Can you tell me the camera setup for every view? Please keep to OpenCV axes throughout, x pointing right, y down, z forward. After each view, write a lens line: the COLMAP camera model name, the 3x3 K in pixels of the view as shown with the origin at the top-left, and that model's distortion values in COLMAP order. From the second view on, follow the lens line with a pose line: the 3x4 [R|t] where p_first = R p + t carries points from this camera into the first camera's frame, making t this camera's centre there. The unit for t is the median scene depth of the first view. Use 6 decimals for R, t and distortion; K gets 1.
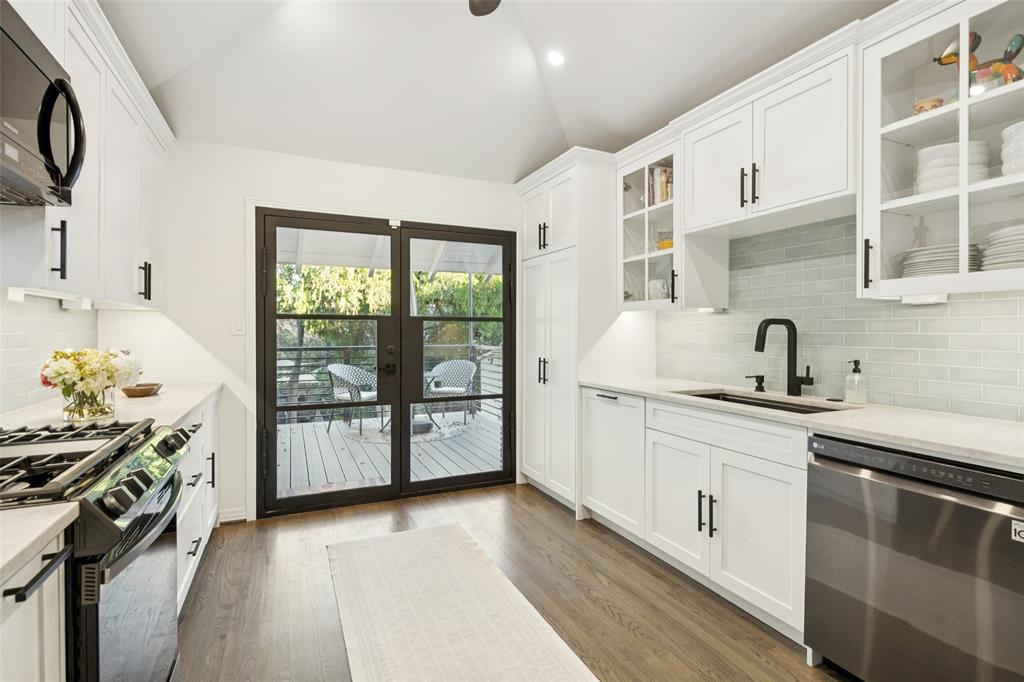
lens RADIAL K [[478.6, 0, 516.1], [0, 478.6, 333.0], [0, 0, 1]] dist [-0.009961, -0.004816]
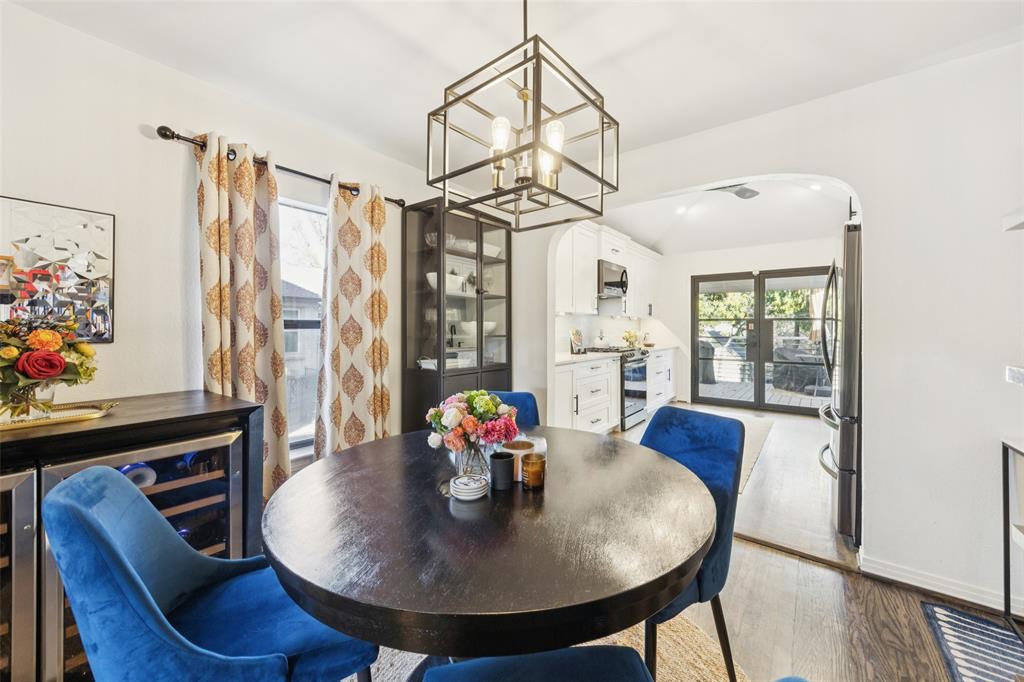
lens RADIAL K [[399.1, 0, 510.8], [0, 399.1, 327.6], [0, 0, 1]] dist [0.004852, 0.000784]
pose [[0.449419, 0.000353, -0.893321, 0.882826], [-0.006385, 0.999976, -0.002817, 0.015309], [0.893298, 0.006970, 0.449410, -0.761812]]
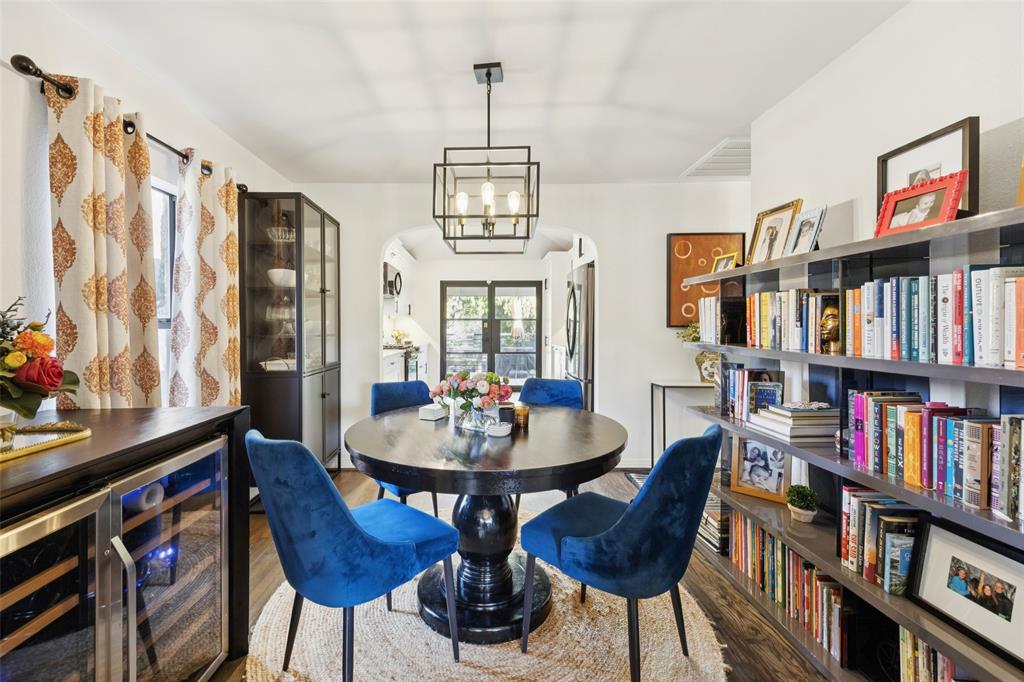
lens RADIAL K [[426.5, 0, 494.7], [0, 426.5, 323.1], [0, 0, 1]] dist [0.020299, 0.000311]
pose [[0.909034, -0.004256, -0.416701, 0.795354], [-0.000948, 0.999924, -0.012282, 0.016727], [0.416721, 0.011560, 0.908961, -1.153909]]
